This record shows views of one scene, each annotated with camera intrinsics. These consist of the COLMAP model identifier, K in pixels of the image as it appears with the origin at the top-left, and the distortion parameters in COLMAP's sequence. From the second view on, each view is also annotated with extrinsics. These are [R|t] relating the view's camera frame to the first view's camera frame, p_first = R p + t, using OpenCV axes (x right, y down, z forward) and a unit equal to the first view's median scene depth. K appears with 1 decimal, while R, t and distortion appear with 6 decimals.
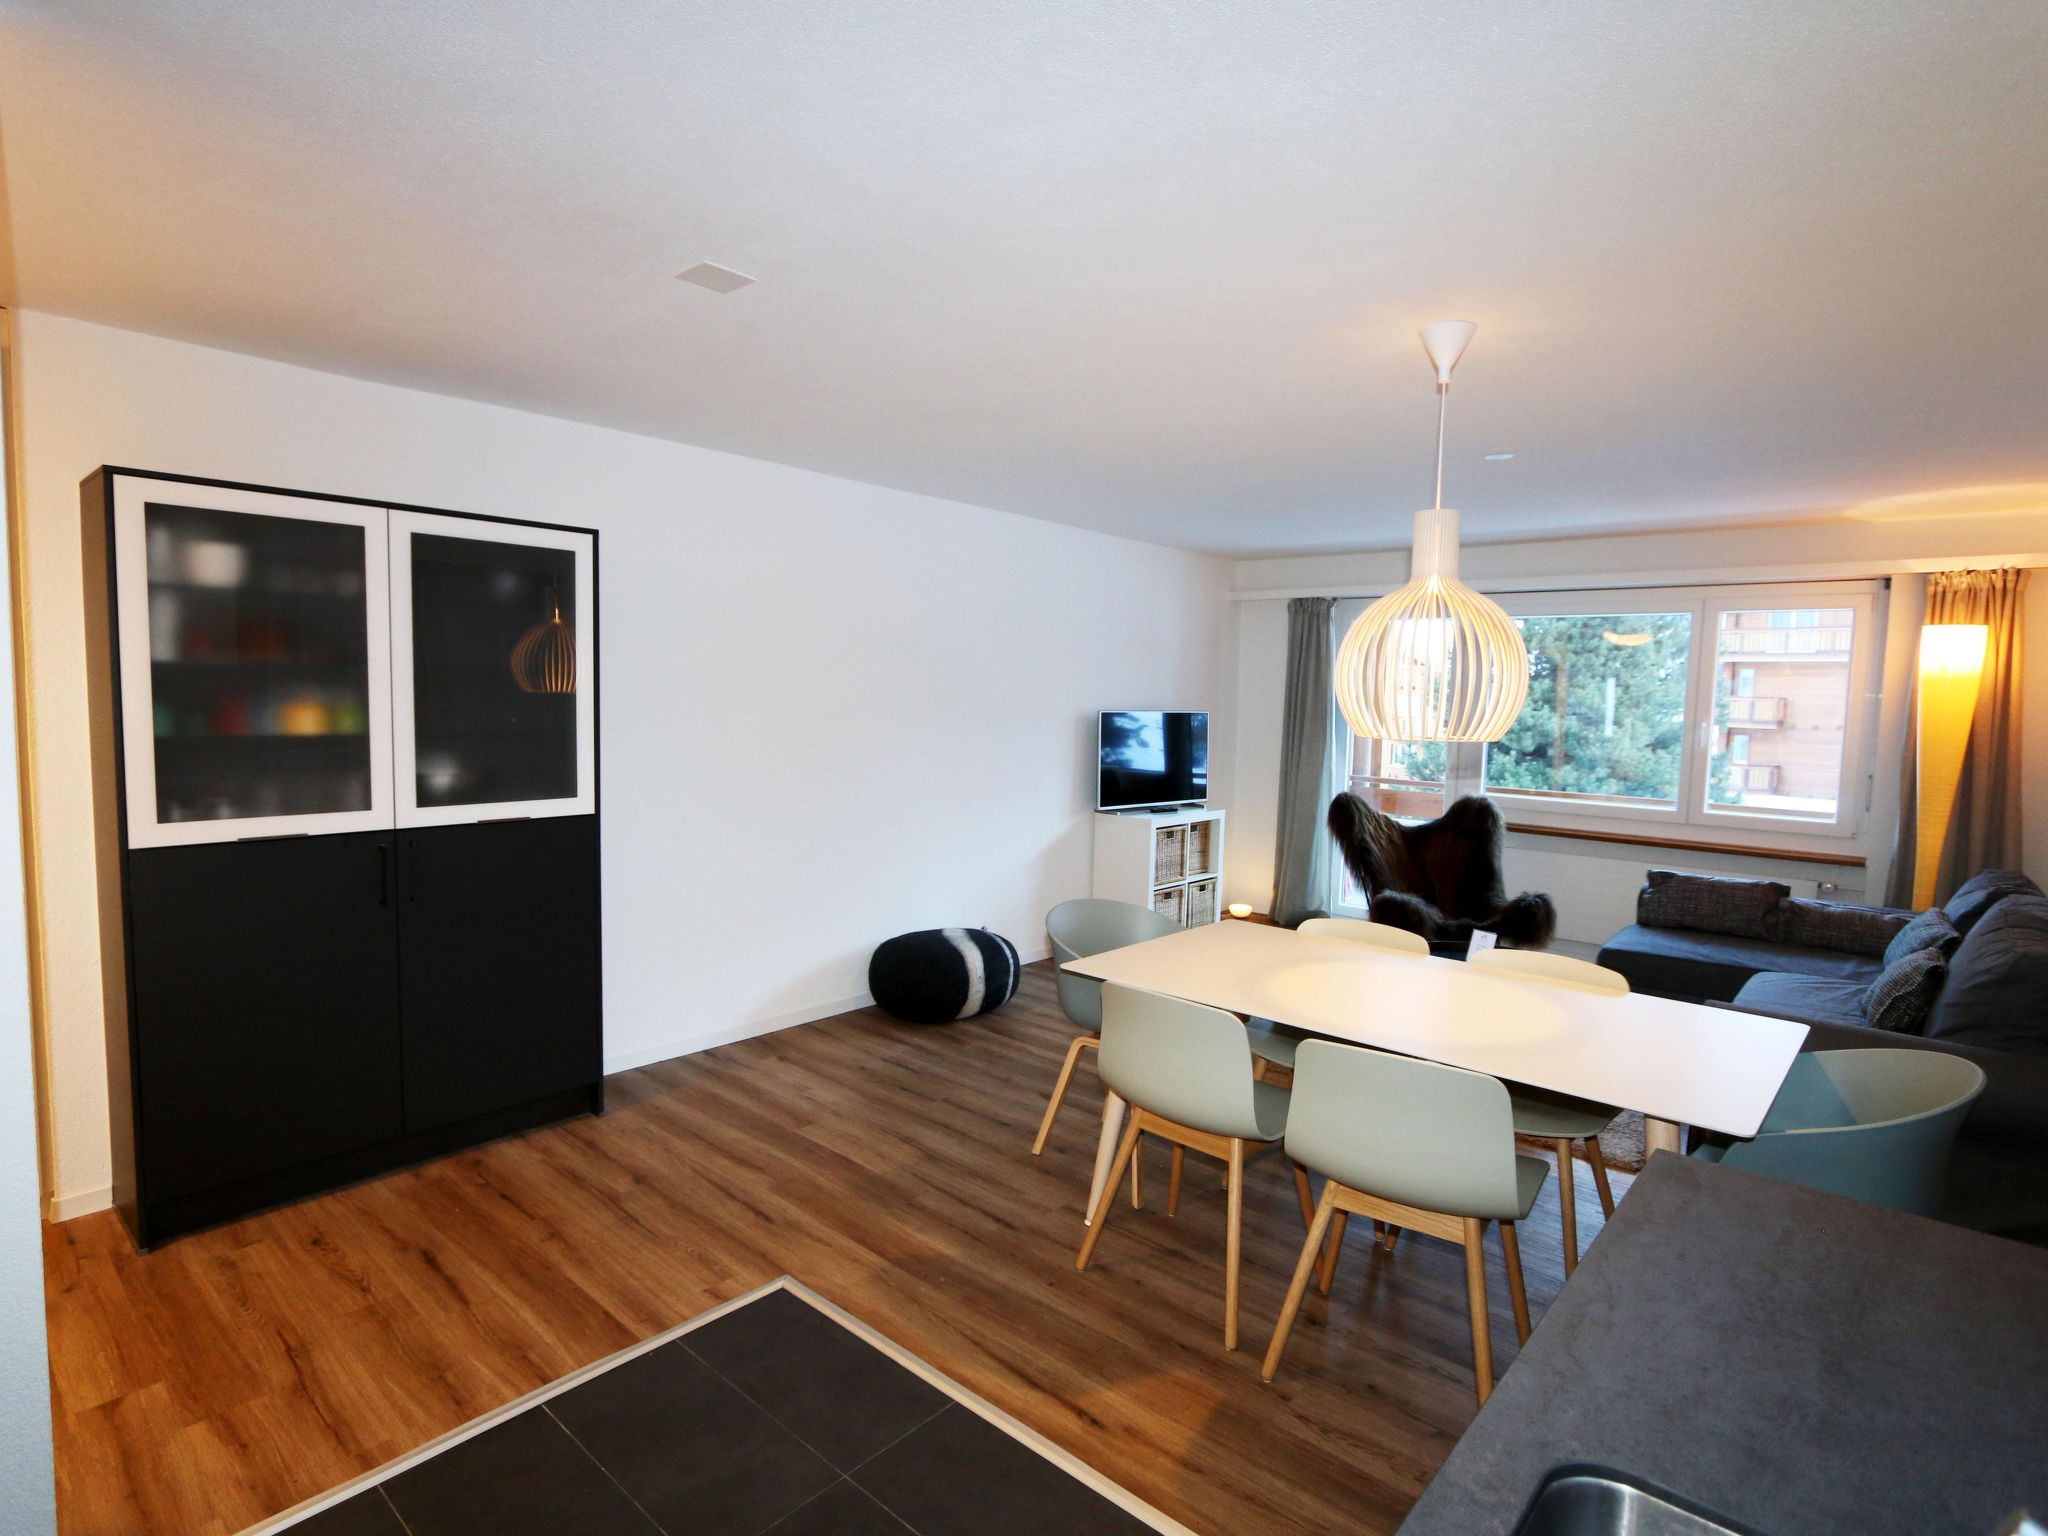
lens RADIAL K [[1074.4, 0, 979.1], [0, 1074.4, 772.6], [0, 0, 1]] dist [0.000319, 0.000246]
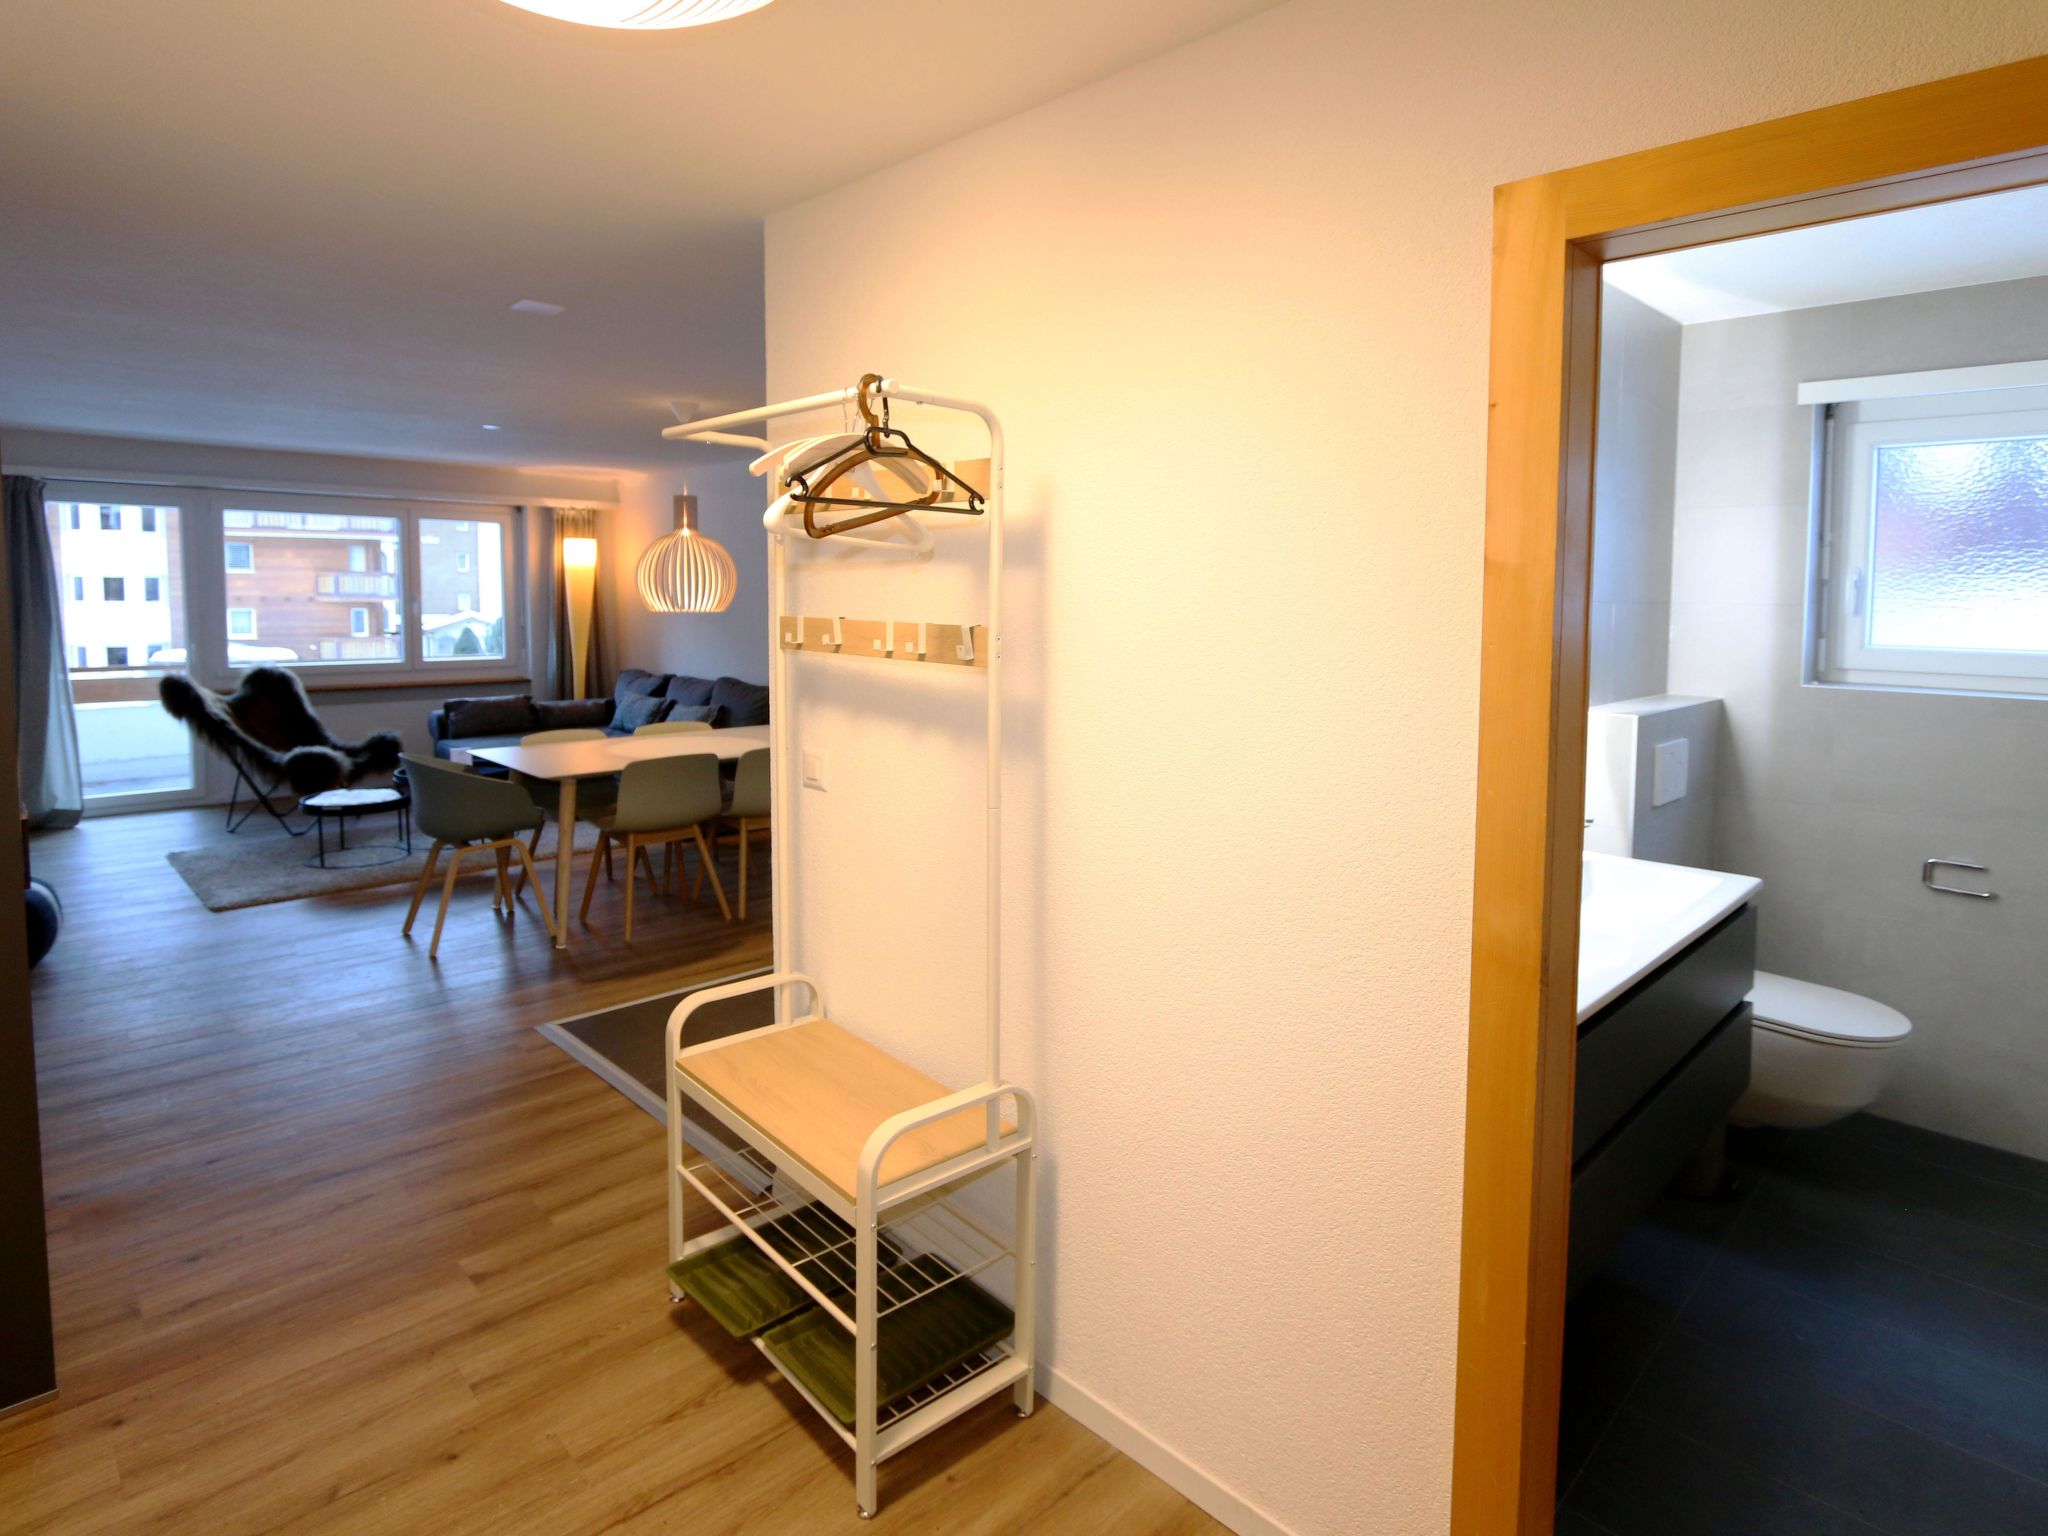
lens RADIAL K [[1056.4, 0, 1016.6], [0, 1056.4, 662.1], [0, 0, 1]] dist [-0.000091, -0.000752]
pose [[0.057624, -0.088283, 0.994427, -0.811511], [0.079044, 0.993359, 0.083608, -0.022211], [-0.995204, 0.073786, 0.064220, 0.172746]]
